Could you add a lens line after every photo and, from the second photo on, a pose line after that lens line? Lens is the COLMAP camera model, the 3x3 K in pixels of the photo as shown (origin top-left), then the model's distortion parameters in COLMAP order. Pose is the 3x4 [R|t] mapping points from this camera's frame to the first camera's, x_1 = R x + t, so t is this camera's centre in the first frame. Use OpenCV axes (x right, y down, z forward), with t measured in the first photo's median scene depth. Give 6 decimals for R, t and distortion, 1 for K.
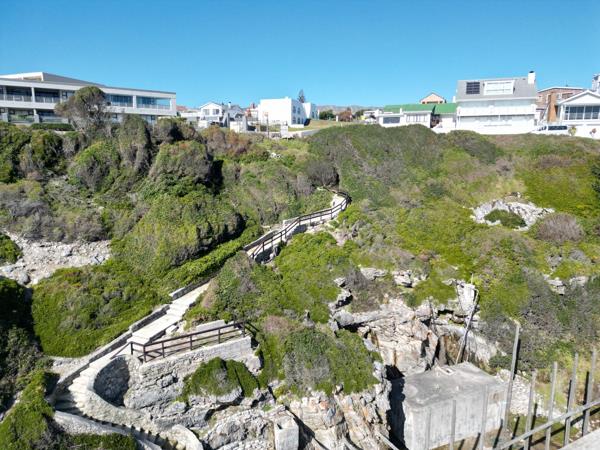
lens RADIAL K [[414.1, 0, 300.0], [0, 414.1, 225.0], [0, 0, 1]] dist [-0.004668, -0.004099]
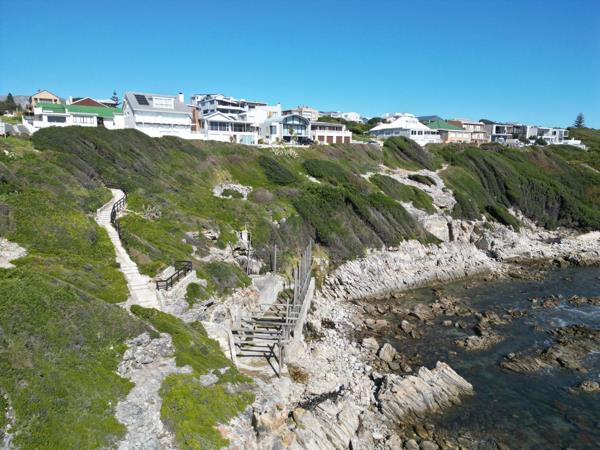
lens RADIAL K [[414.1, 0, 300.0], [0, 414.1, 225.0], [0, 0, 1]] dist [-0.004668, -0.004099]
pose [[0.560495, -0.133326, 0.817355, -0.428099], [0.129097, 0.988957, 0.072790, 0.012734], [-0.818034, 0.064719, 0.571518, -0.084876]]
